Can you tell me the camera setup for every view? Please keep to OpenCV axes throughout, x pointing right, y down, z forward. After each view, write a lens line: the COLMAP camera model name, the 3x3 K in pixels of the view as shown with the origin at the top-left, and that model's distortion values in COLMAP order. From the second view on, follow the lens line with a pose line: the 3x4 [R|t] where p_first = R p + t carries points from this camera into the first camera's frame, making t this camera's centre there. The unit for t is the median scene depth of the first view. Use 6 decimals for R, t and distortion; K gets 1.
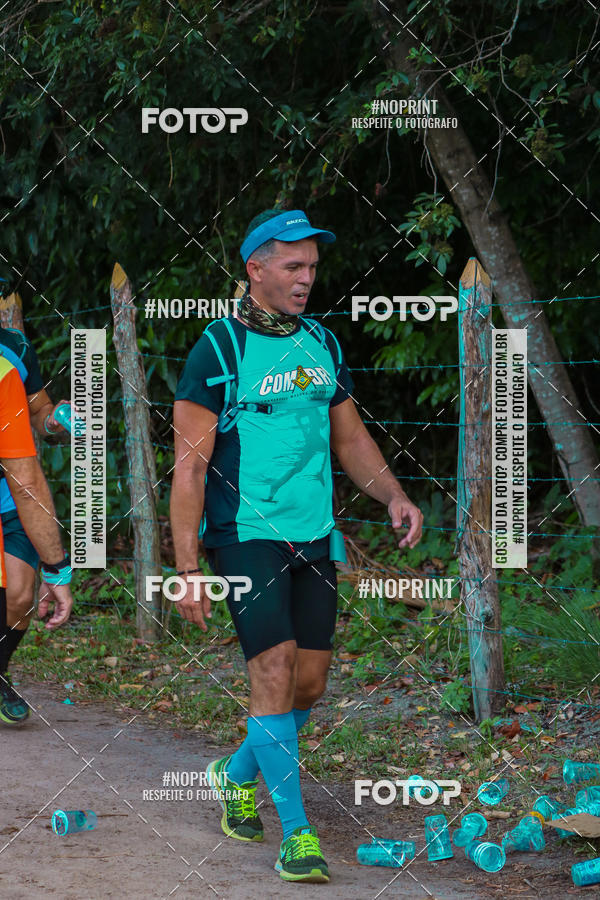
lens RADIAL K [[3394.2, 0, 311.9], [0, 3394.2, 474.0], [0, 0, 1]] dist [-0.014065, 0.431267]
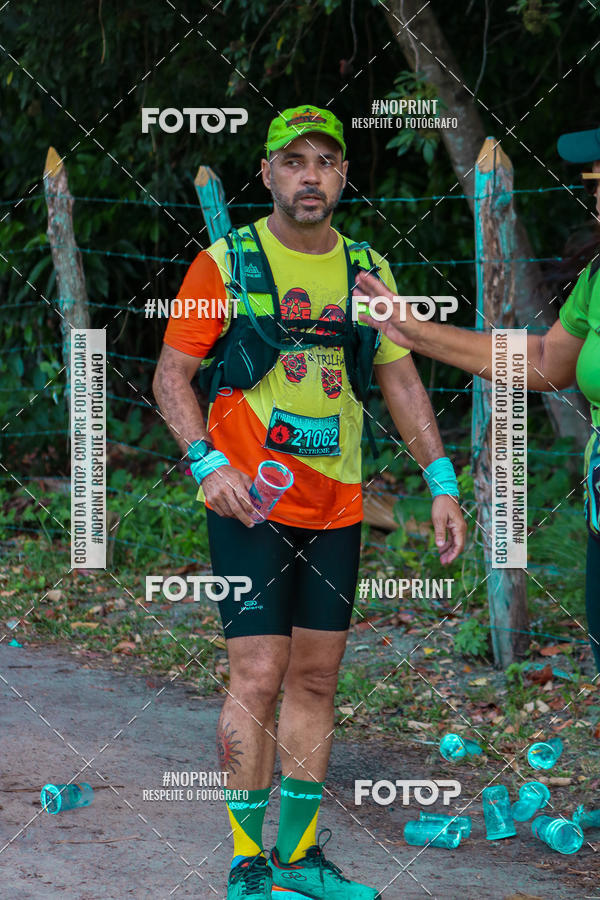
lens RADIAL K [[3443.5, 0, 314.1], [0, 3443.5, 448.0], [0, 0, 1]] dist [0.030704, 0.139904]
pose [[0.998673, -0.008187, 0.050849, -0.043552], [0.007038, 0.999717, 0.022727, -0.004083], [-0.051021, -0.022339, 0.998448, 0.112002]]
